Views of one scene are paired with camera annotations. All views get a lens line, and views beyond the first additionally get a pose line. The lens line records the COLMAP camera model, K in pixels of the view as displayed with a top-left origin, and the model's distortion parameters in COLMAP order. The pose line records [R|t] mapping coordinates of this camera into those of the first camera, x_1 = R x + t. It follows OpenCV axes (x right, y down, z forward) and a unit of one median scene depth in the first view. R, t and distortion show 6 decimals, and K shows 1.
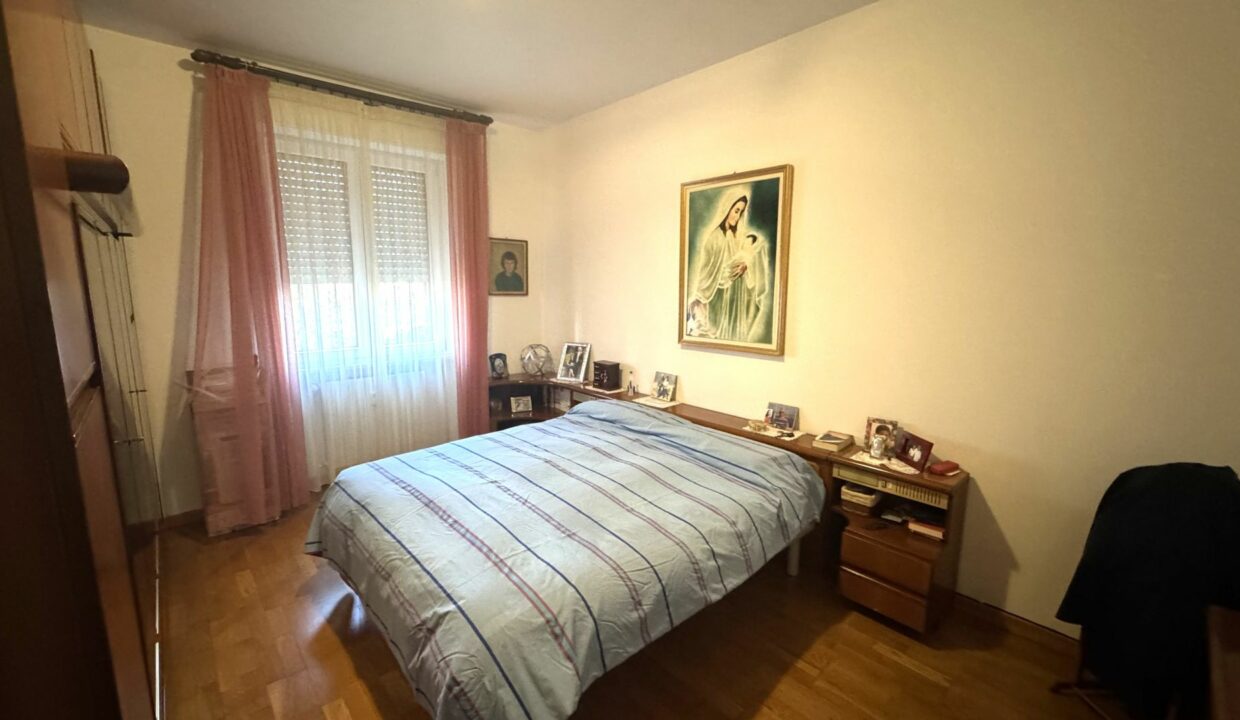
lens RADIAL K [[508.2, 0, 619.0], [0, 508.2, 357.6], [0, 0, 1]] dist [-0.002261, 0.000553]
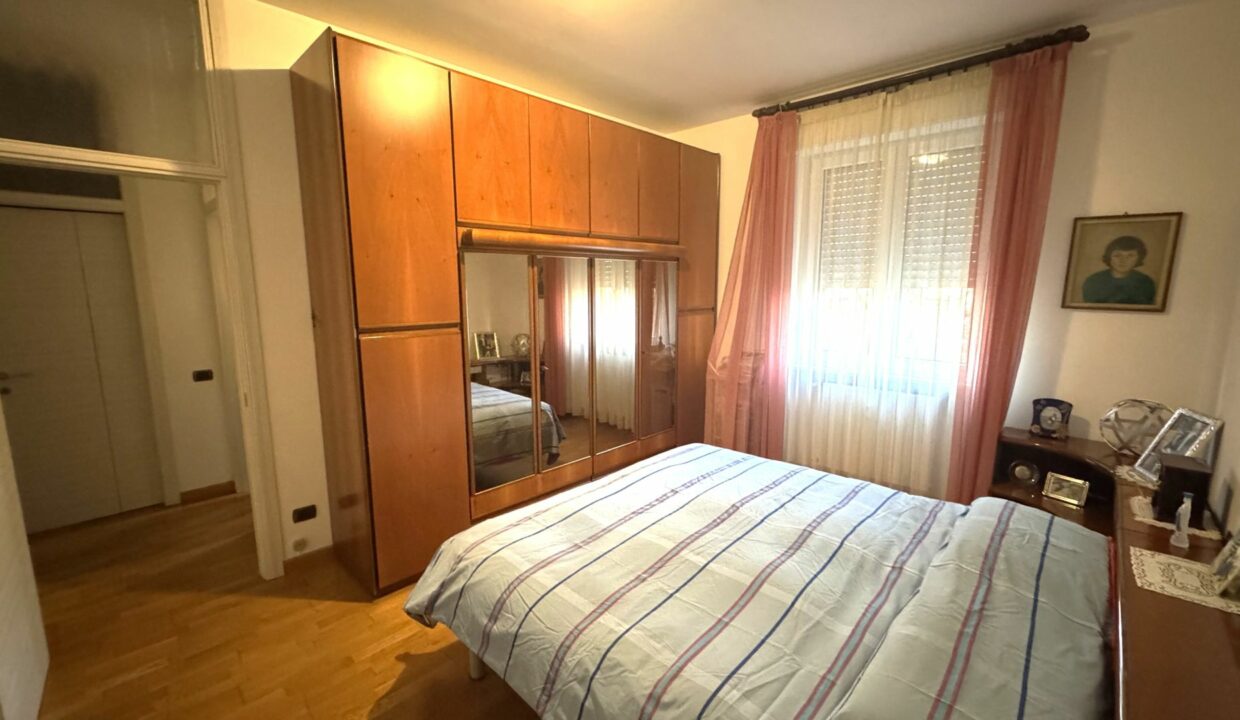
lens RADIAL K [[508.2, 0, 619.0], [0, 508.2, 357.6], [0, 0, 1]] dist [-0.002261, 0.000553]
pose [[0.068813, 0.140839, -0.987638, 0.383216], [-0.151041, 0.980044, 0.129232, -0.065935], [0.986130, 0.140281, 0.088712, 0.440014]]
